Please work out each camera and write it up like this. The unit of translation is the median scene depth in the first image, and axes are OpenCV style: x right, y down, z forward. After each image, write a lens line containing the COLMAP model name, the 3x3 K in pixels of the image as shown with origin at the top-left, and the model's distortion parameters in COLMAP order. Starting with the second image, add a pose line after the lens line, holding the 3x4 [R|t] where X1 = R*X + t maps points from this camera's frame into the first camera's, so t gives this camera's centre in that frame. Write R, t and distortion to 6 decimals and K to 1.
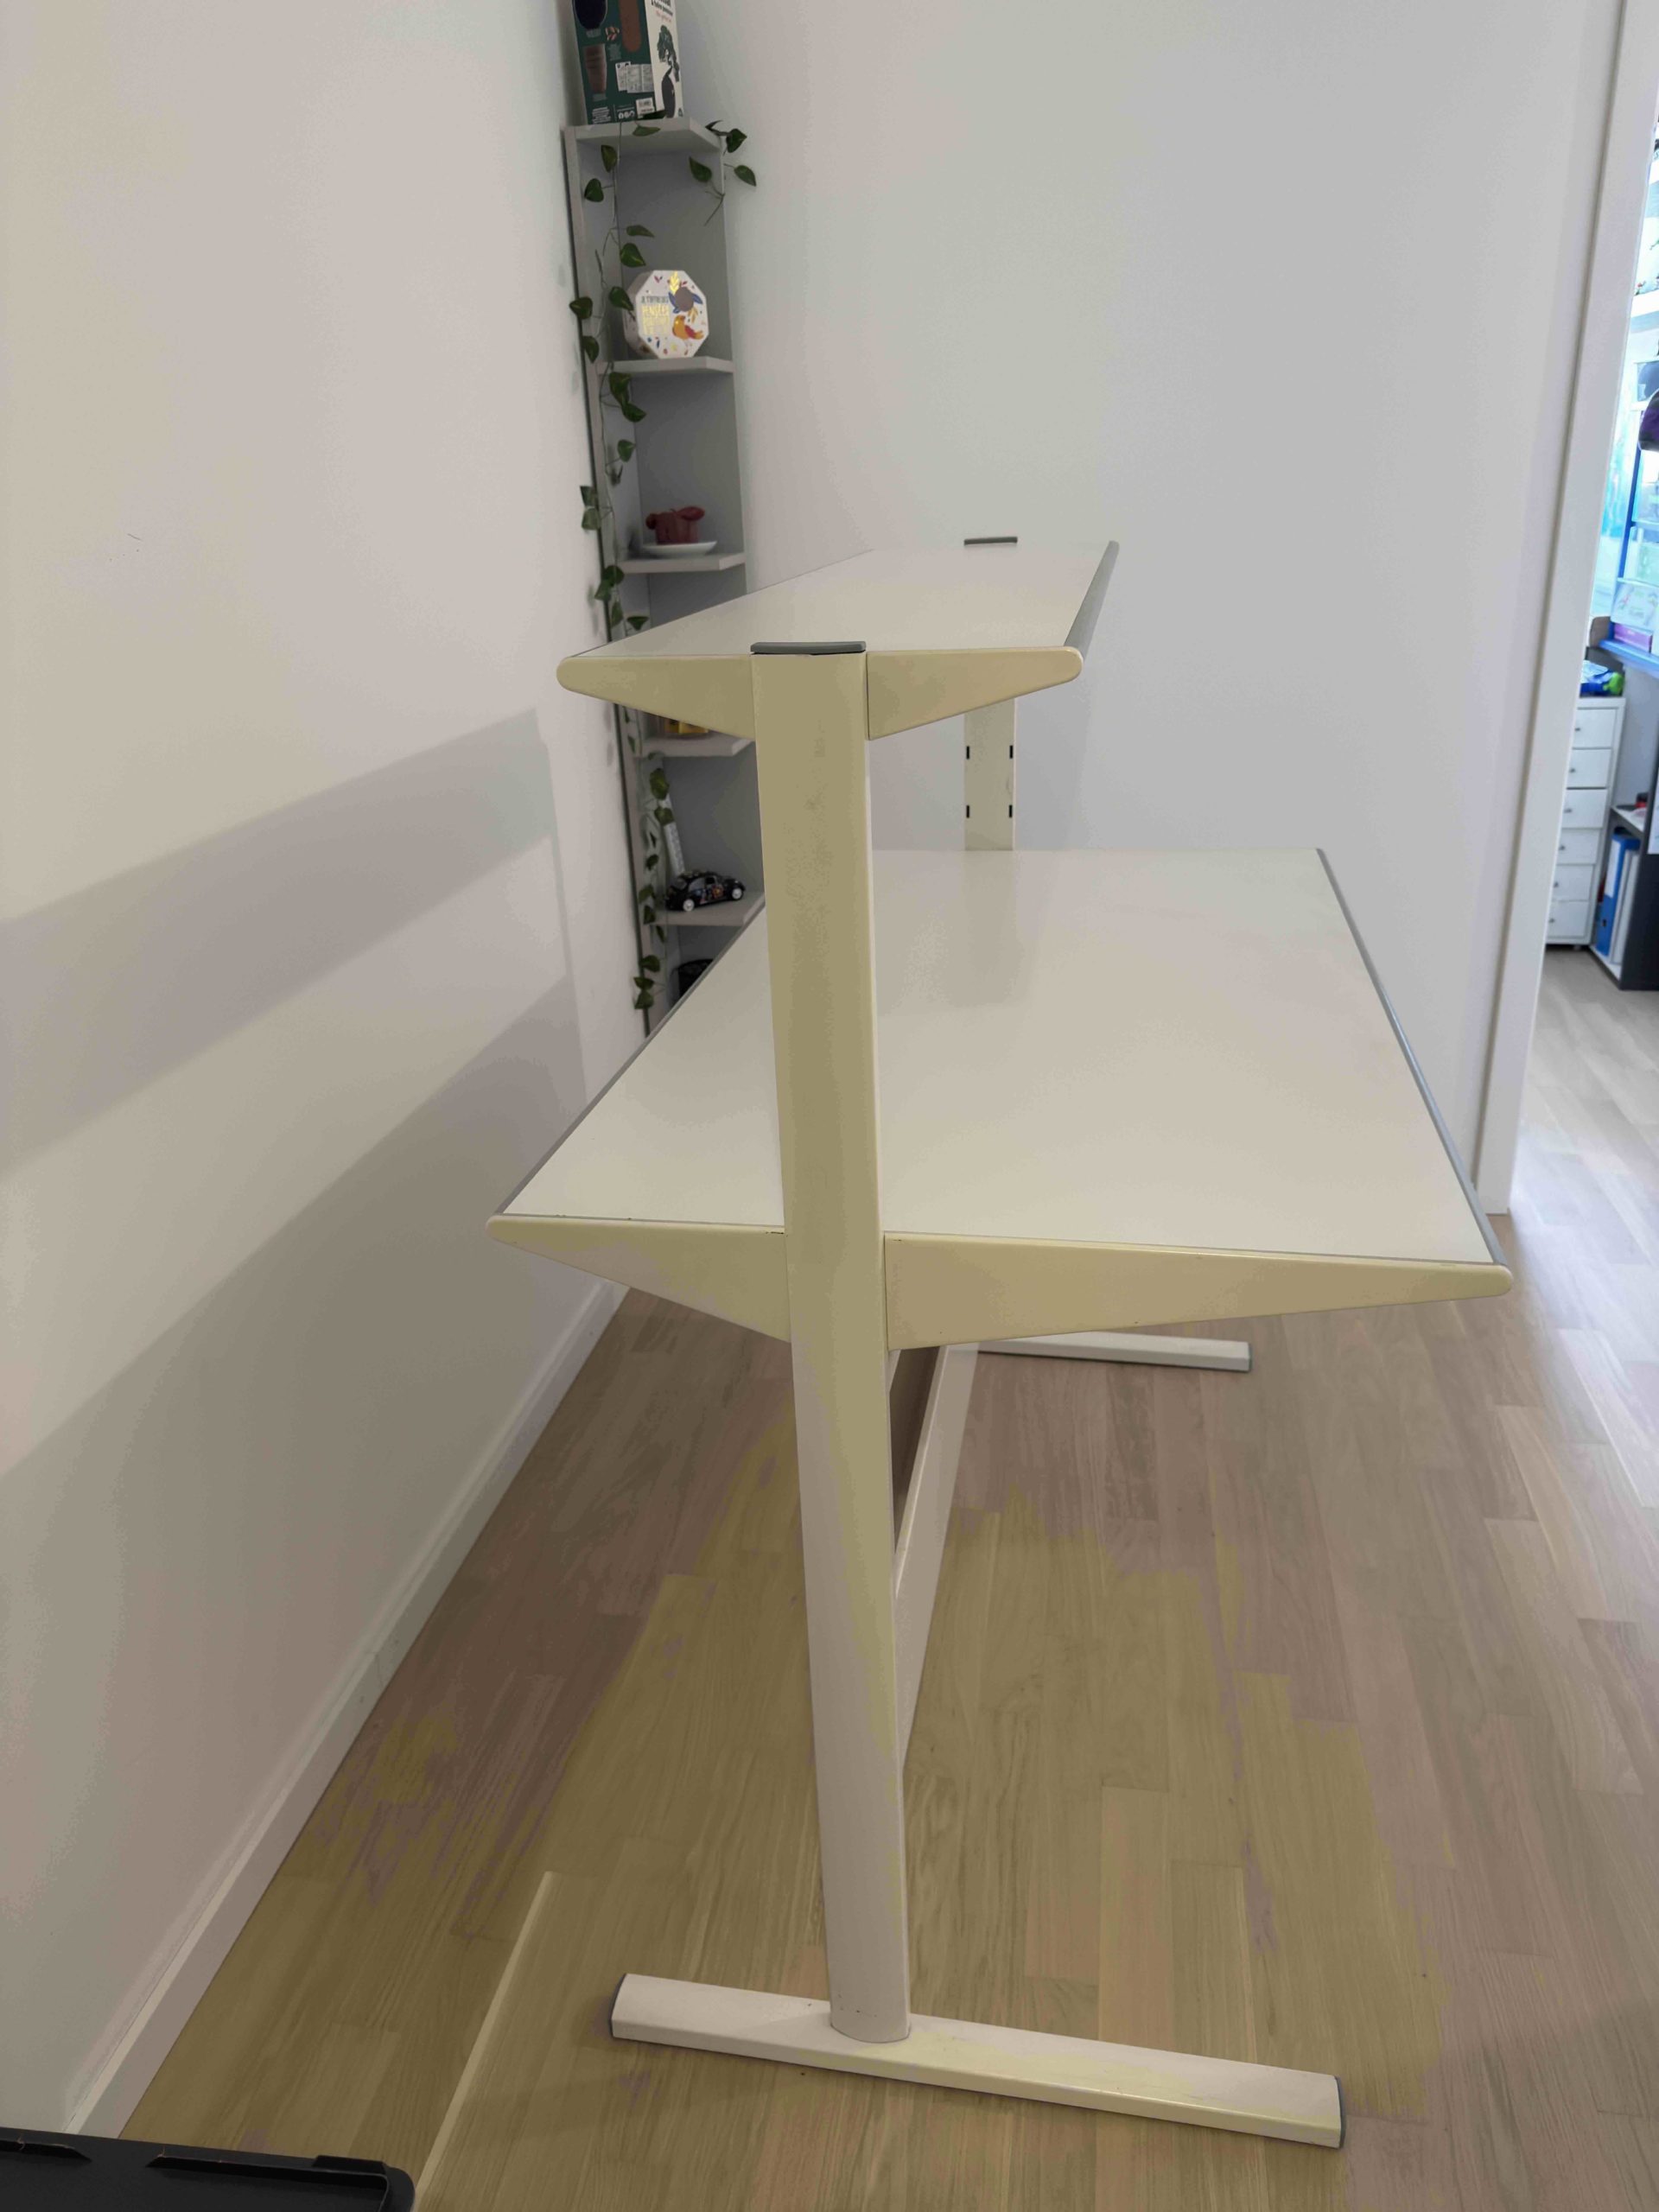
lens RADIAL K [[1562.0, 0, 829.5], [0, 1562.0, 1106.0], [0, 0, 1]] dist [0.031105, -0.005238]
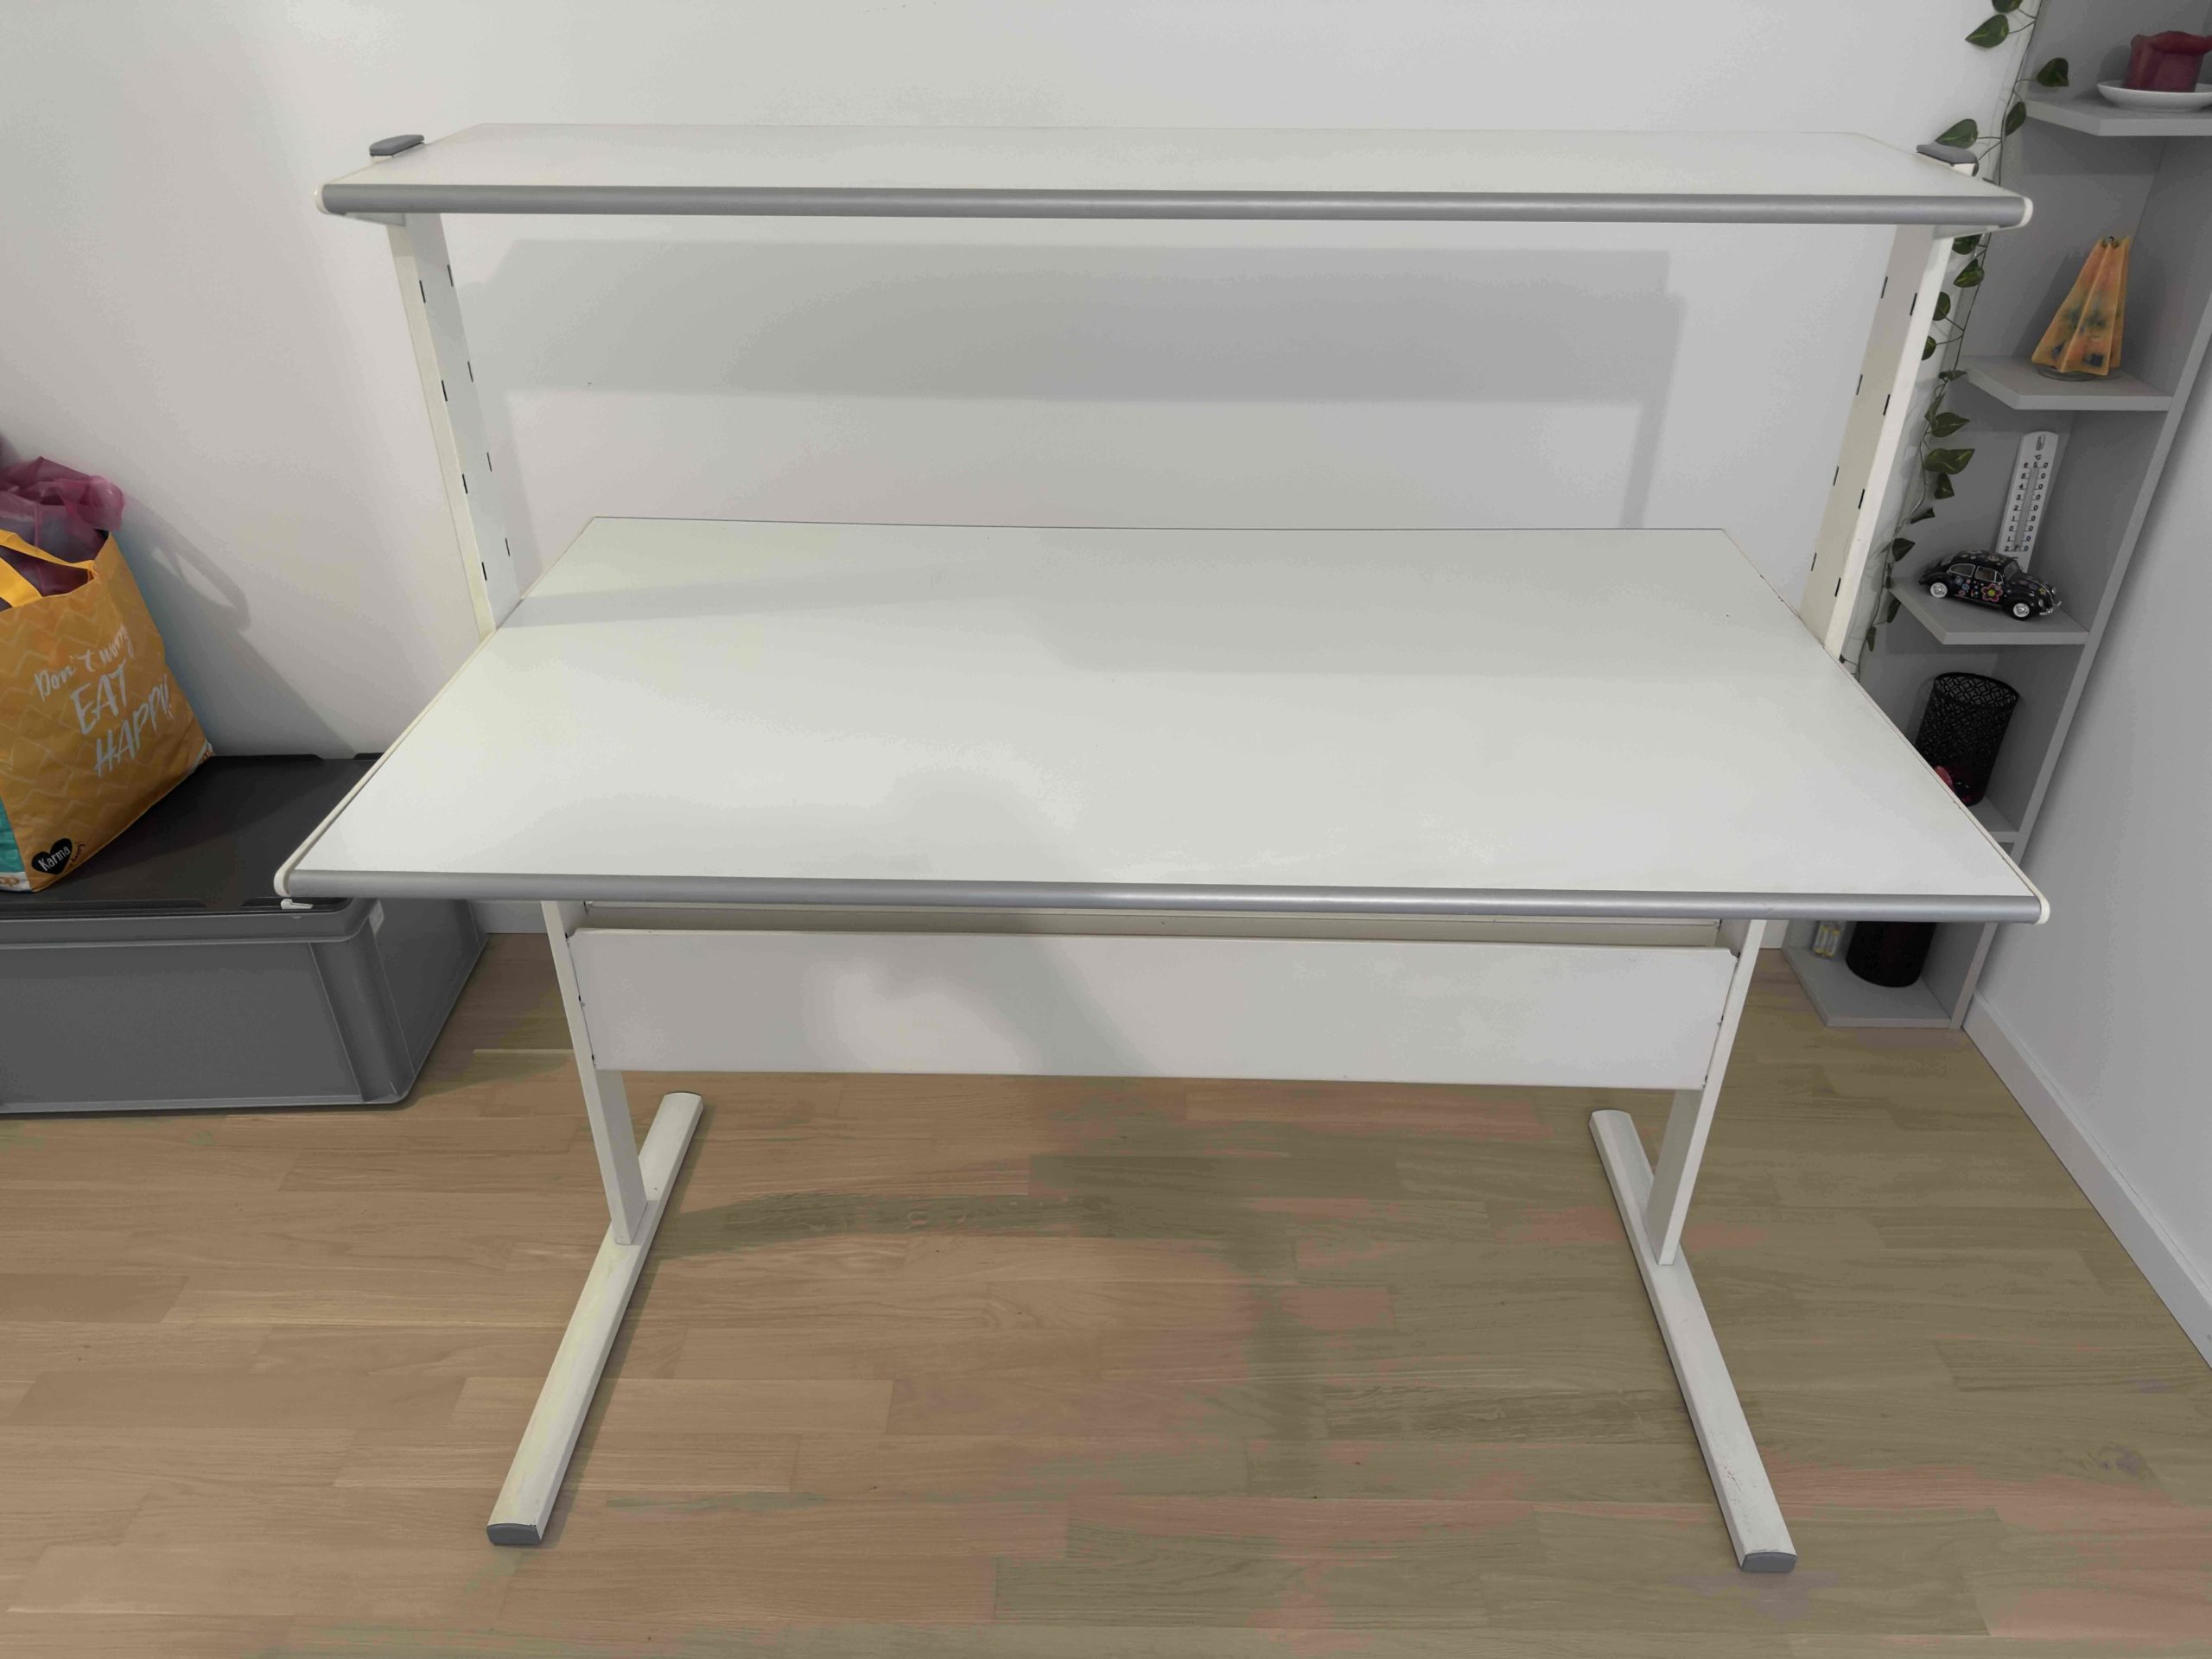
lens RADIAL K [[1555.2, 0, 1105.1], [0, 1555.2, 820.2], [0, 0, 1]] dist [0.104795, -0.128533]
pose [[0.176098, 0.548519, -0.817384, 0.615397], [-0.384945, 0.802609, 0.455671, -0.279344], [0.905984, 0.234405, 0.352487, 0.499038]]
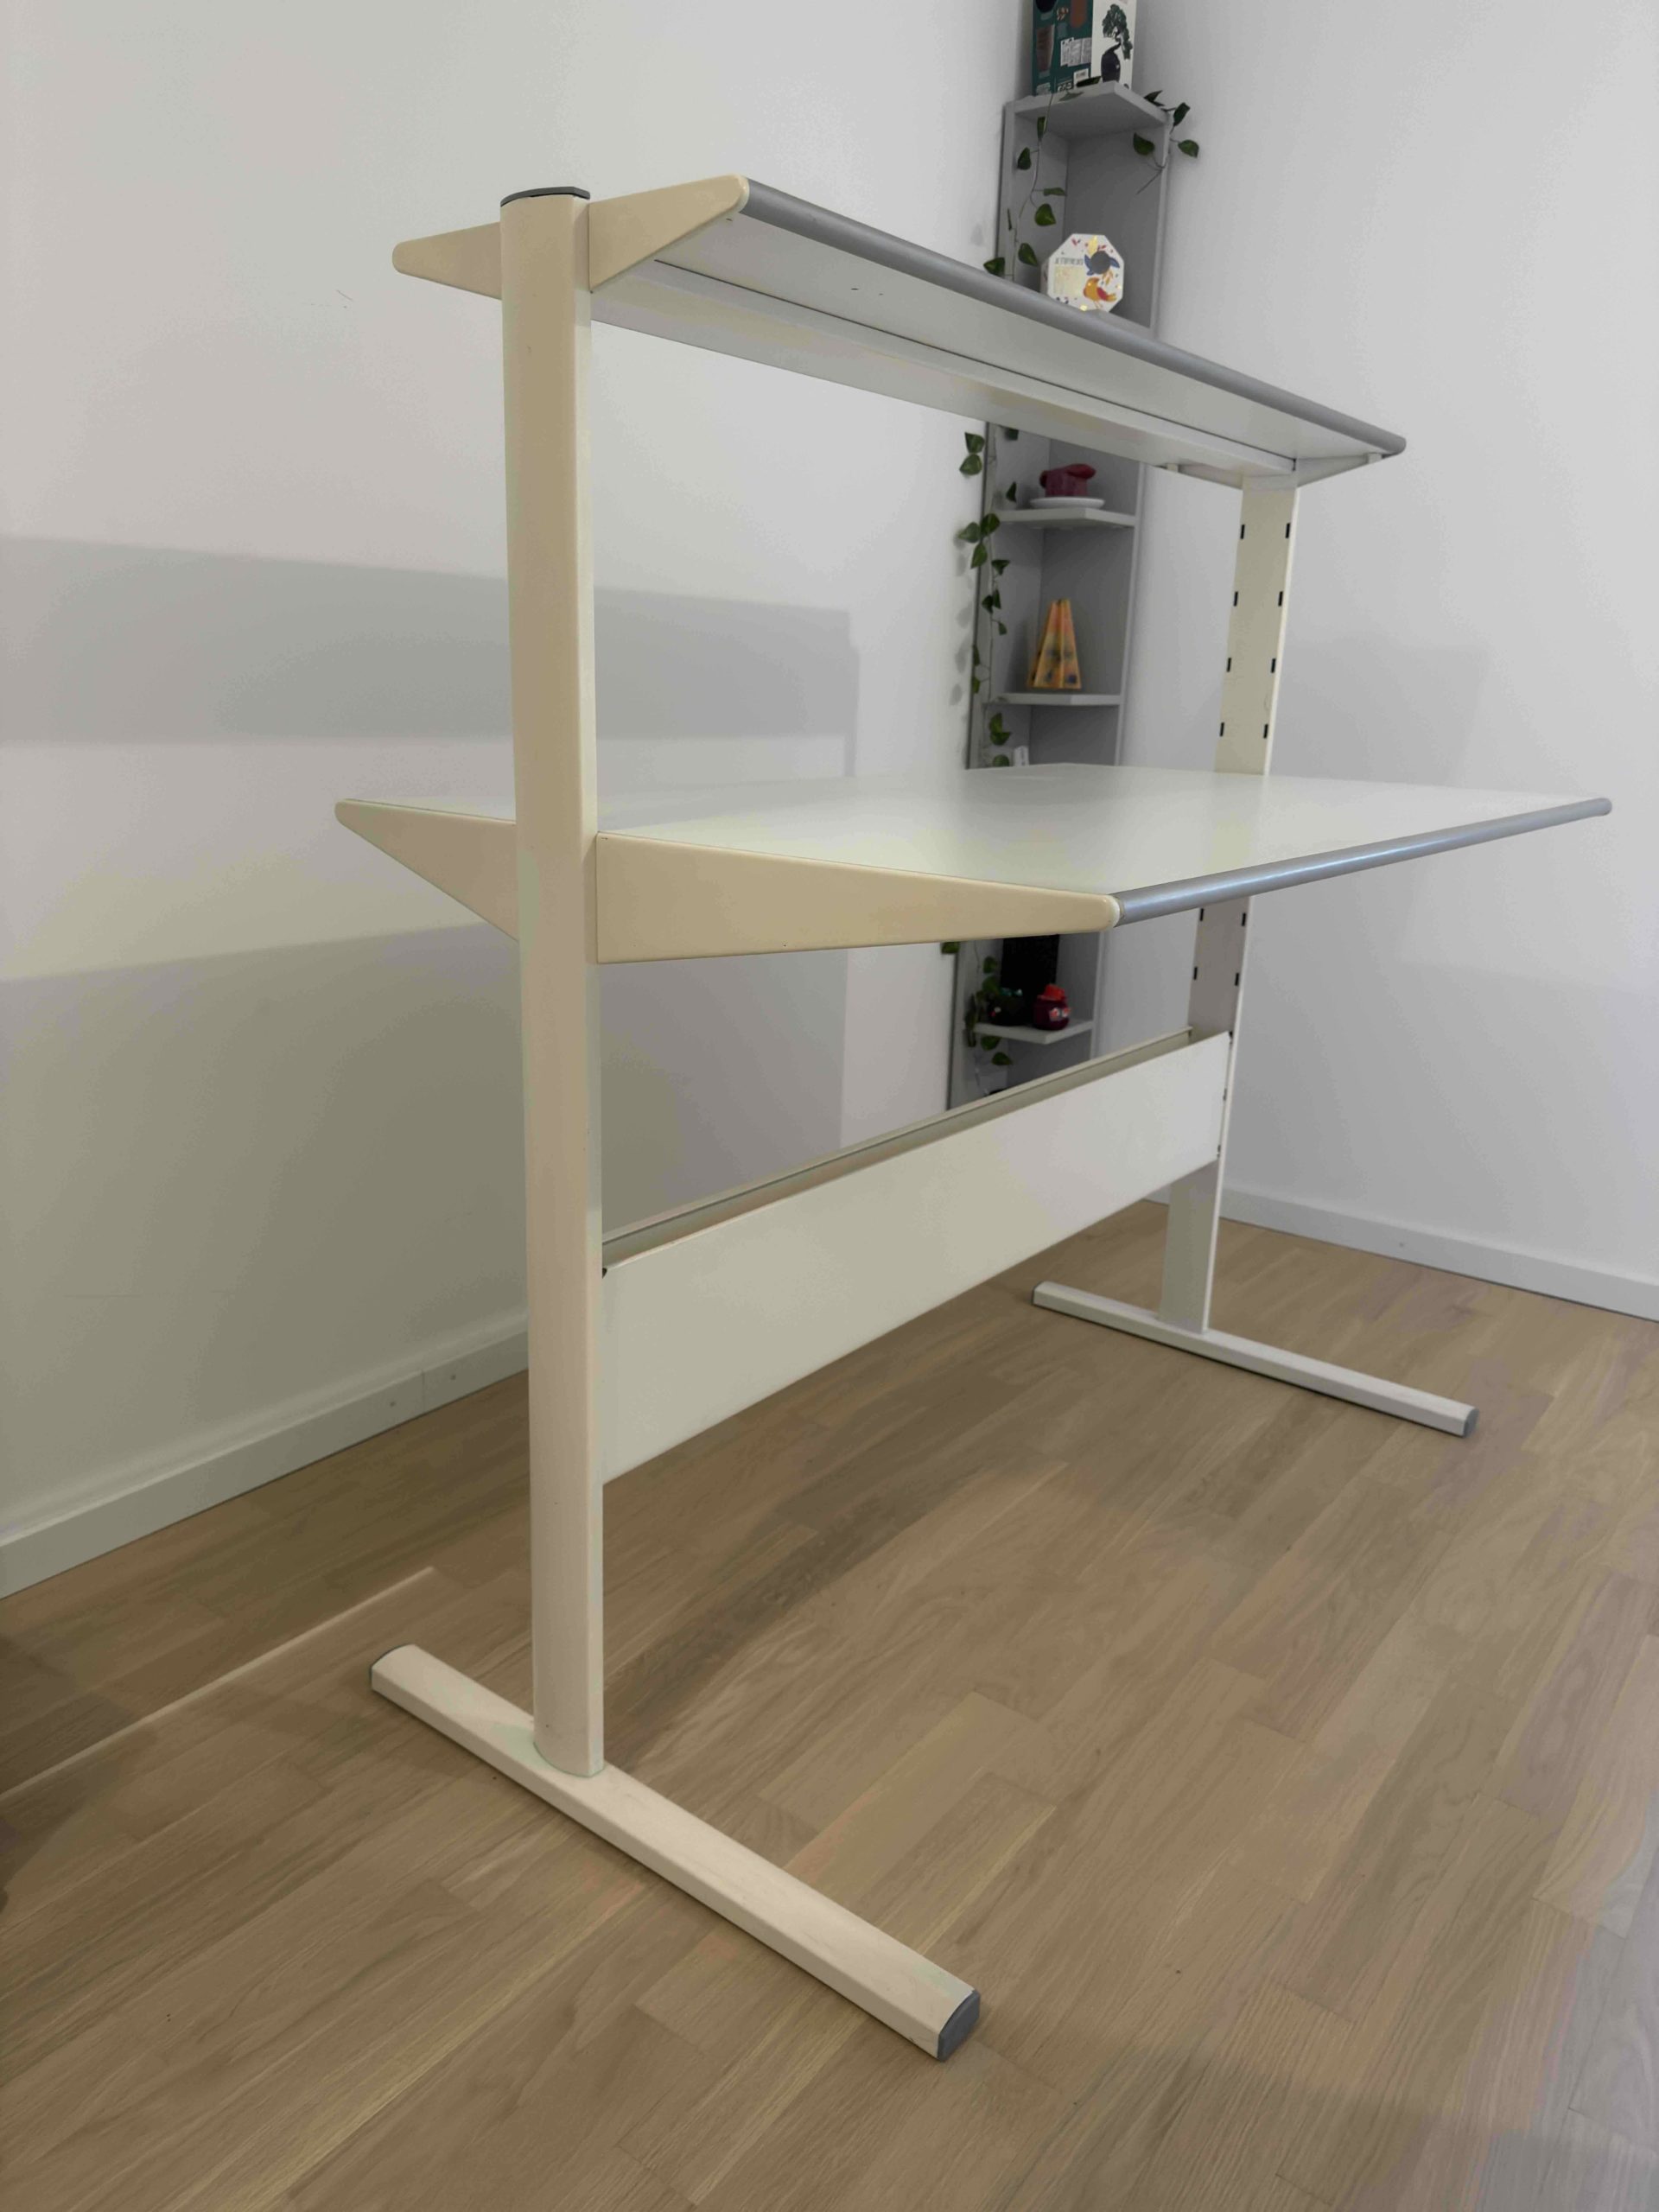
lens RADIAL K [[1555.8, 0, 823.7], [0, 1555.8, 1079.2], [0, 0, 1]] dist [0.057920, -0.035845]
pose [[0.890498, 0.187049, -0.414760, 0.295054], [-0.237441, 0.968659, -0.072944, 0.135233], [0.388117, 0.163437, 0.907003, 0.081608]]
